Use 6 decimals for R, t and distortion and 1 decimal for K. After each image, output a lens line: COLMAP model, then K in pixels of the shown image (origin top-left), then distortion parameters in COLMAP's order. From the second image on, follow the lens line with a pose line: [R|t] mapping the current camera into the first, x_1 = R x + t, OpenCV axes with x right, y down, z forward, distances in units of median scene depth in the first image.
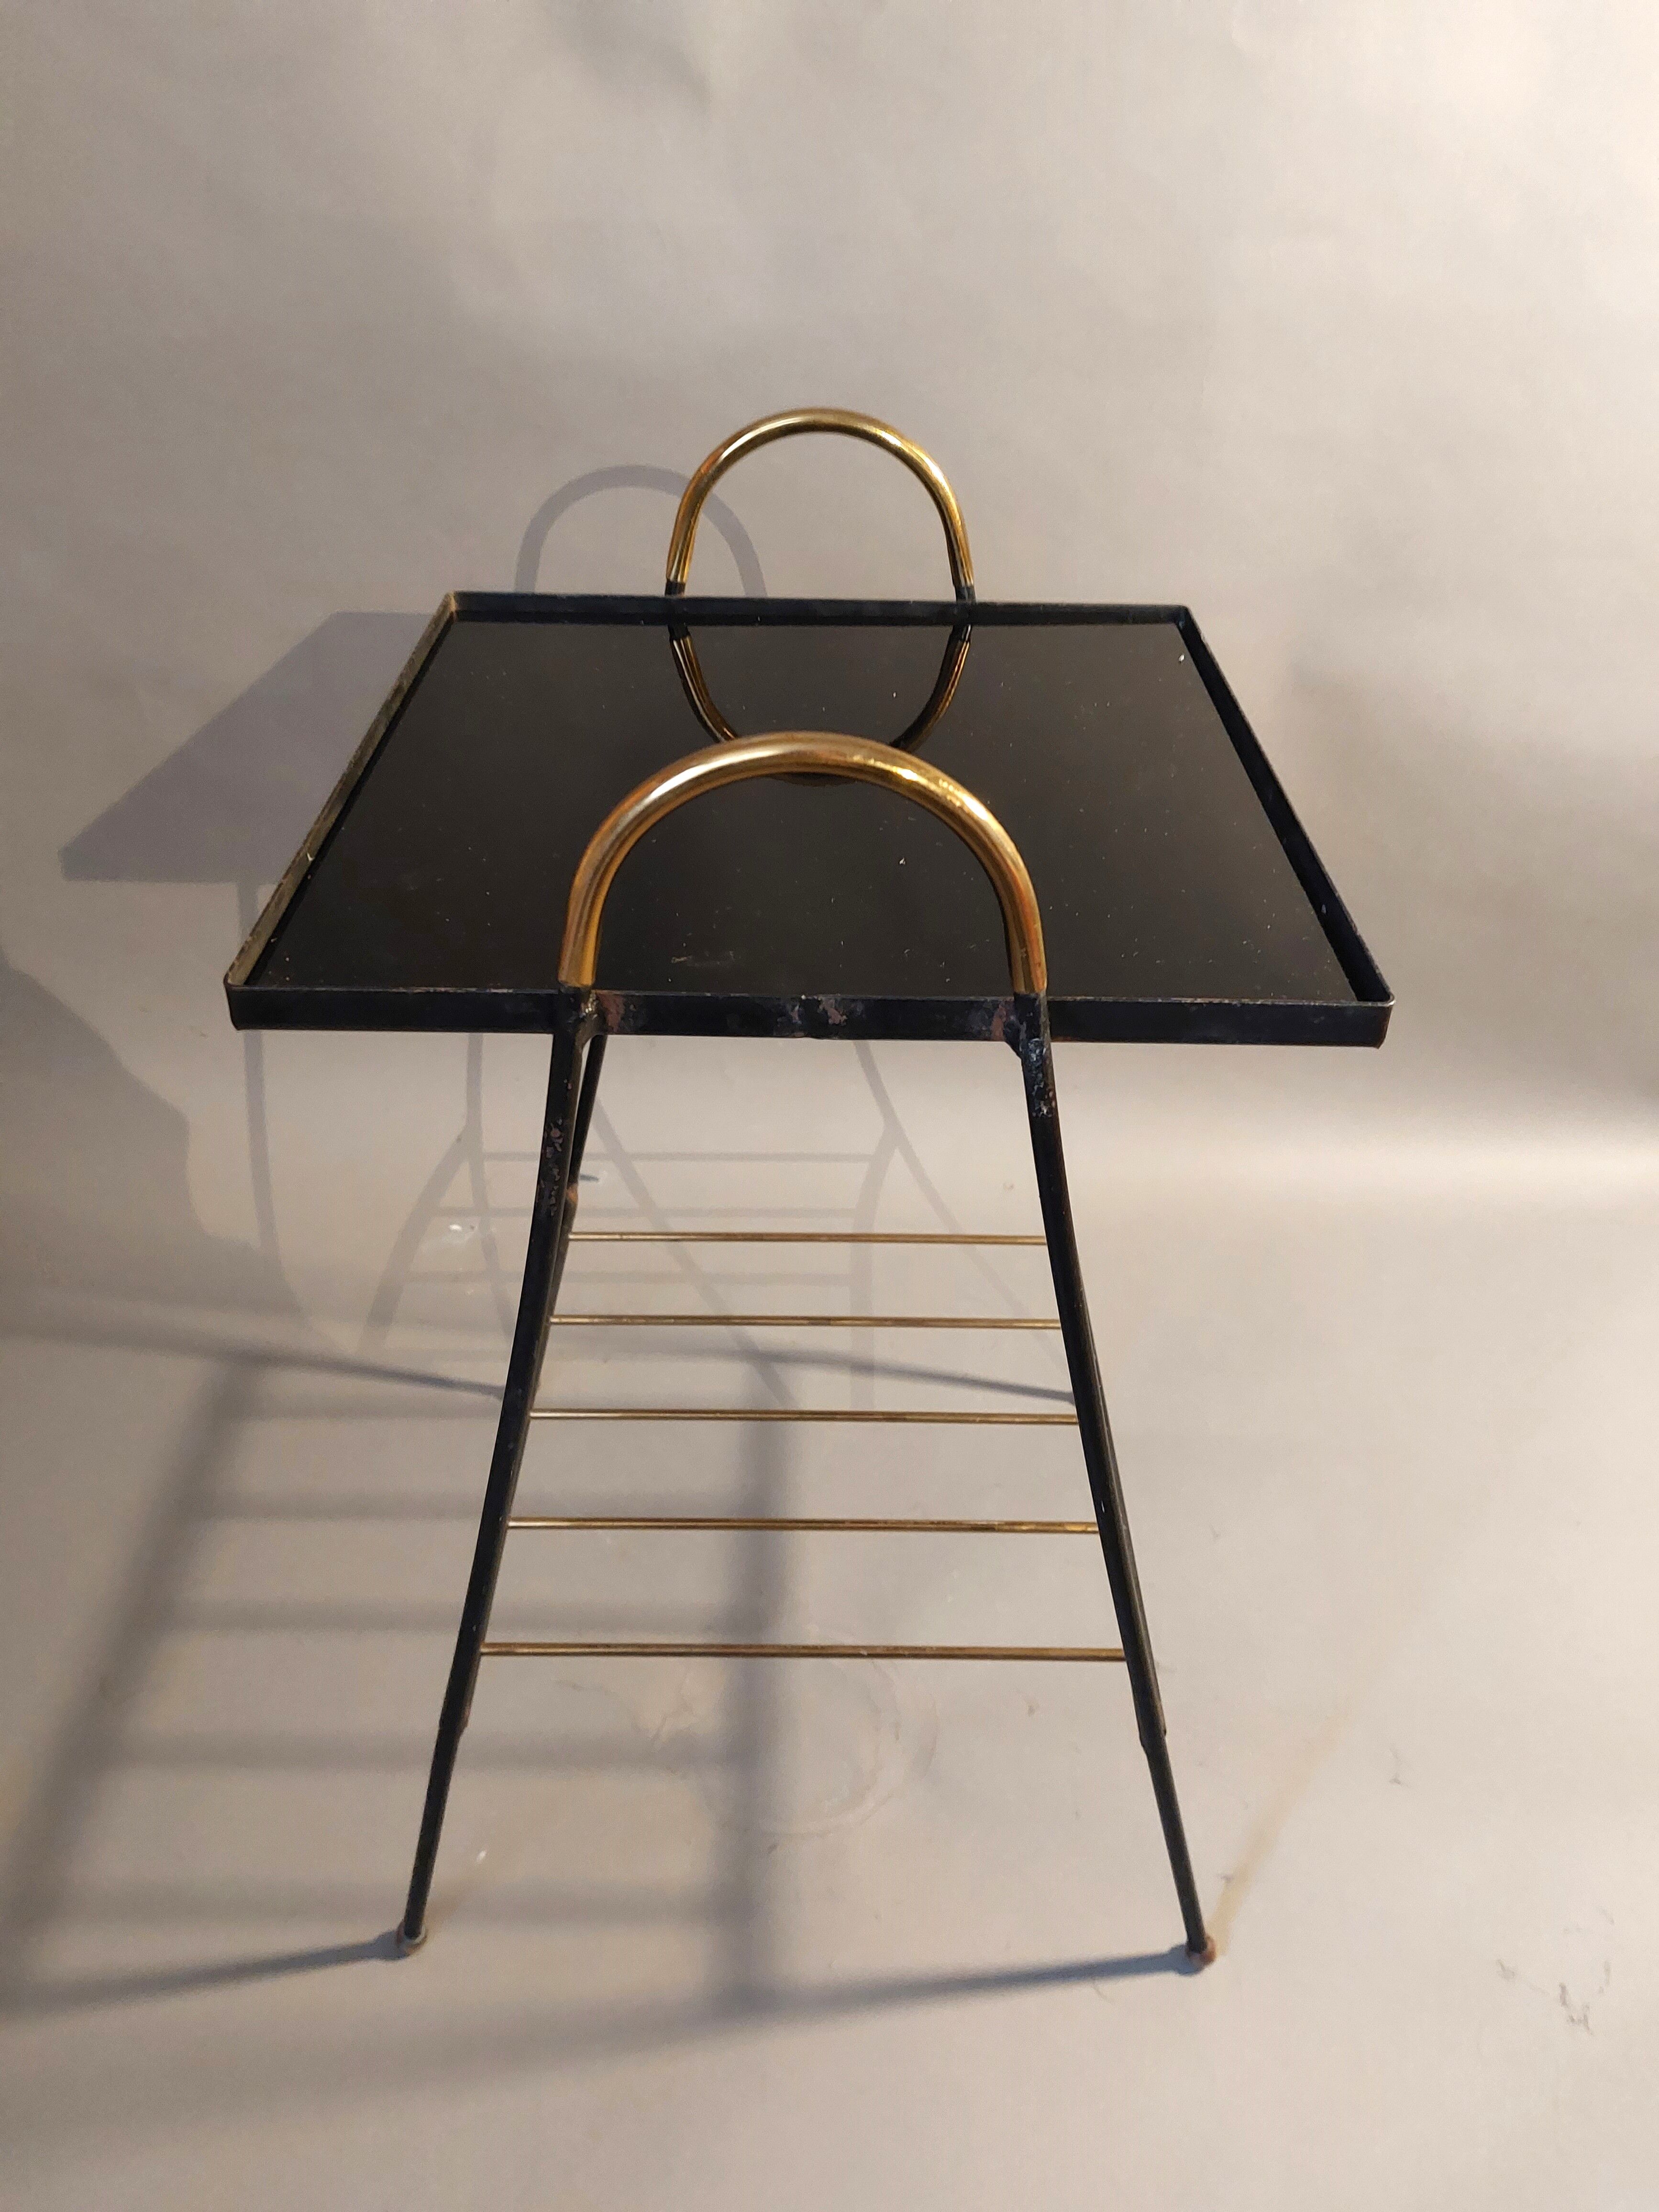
lens RADIAL K [[1618.6, 0, 829.5], [0, 1618.6, 1106.0], [0, 0, 1]] dist [-0.000266, -0.053510]
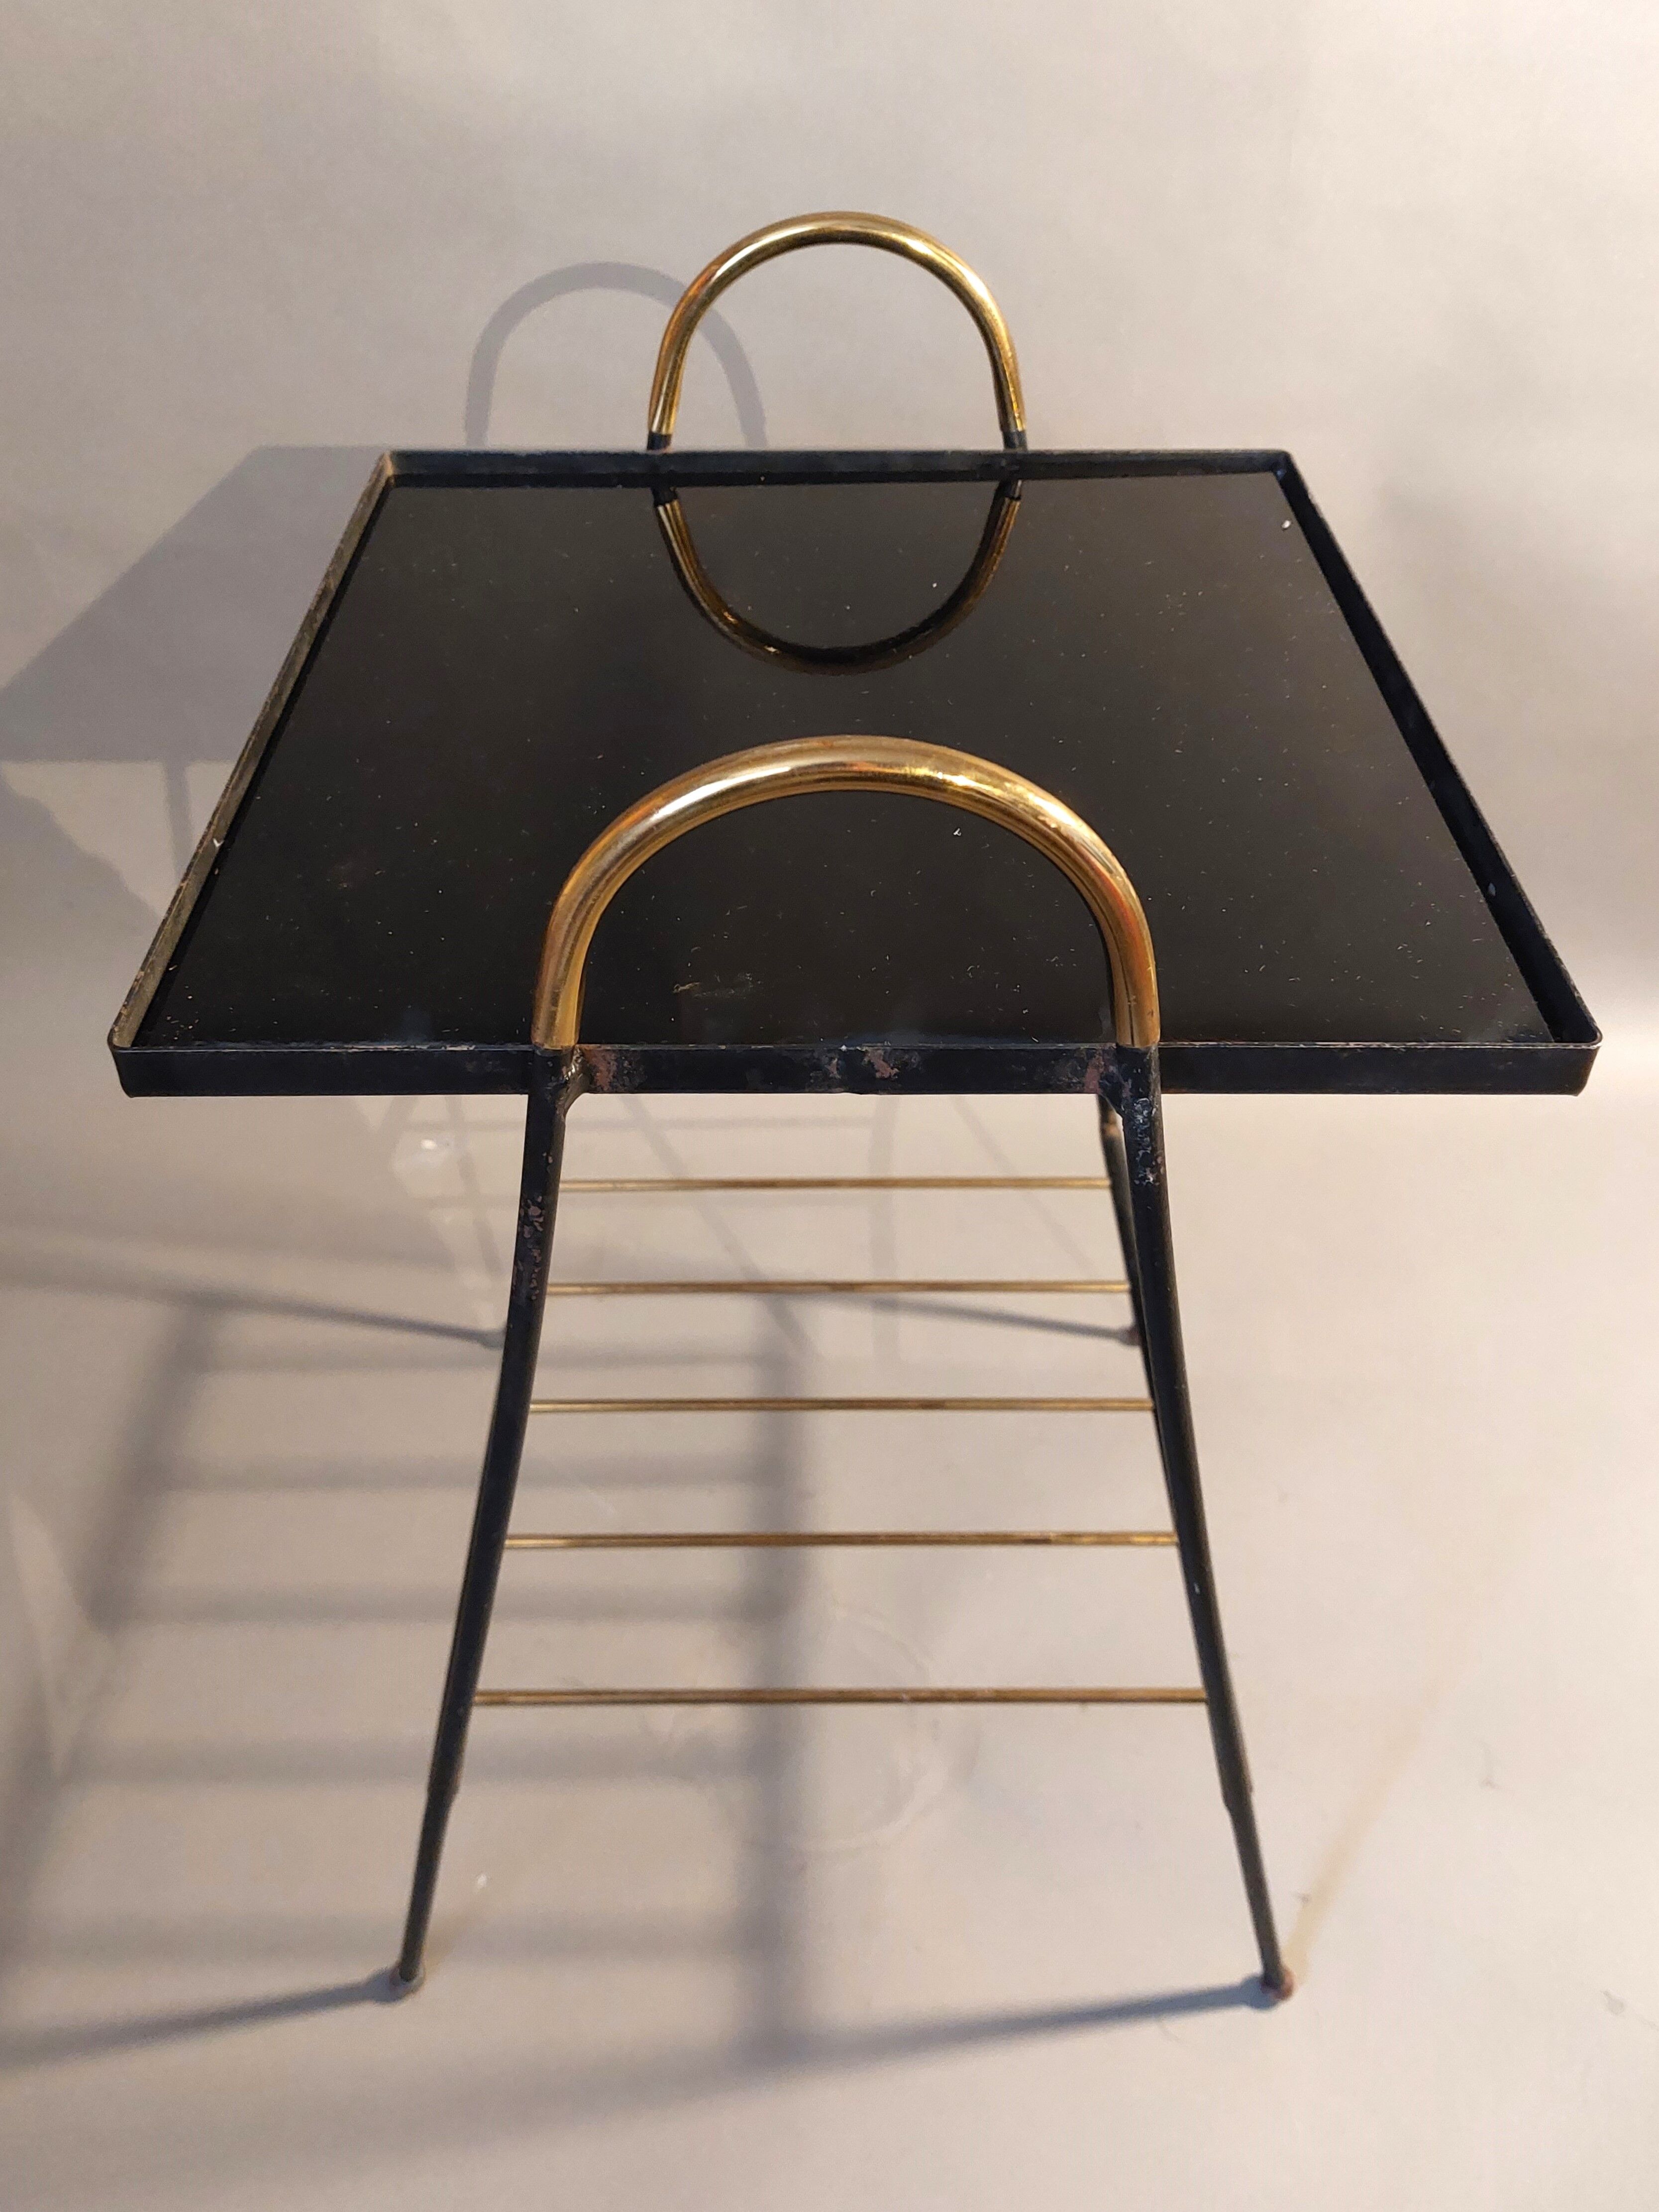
lens RADIAL K [[1714.0, 0, 800.5], [0, 1714.0, 1106.2], [0, 0, 1]] dist [-0.021809, -0.008312]
pose [[0.999753, -0.015062, -0.016323, -0.015316], [0.016785, 0.993661, 0.111158, -0.082632], [0.014546, -0.111405, 0.993669, 0.109302]]
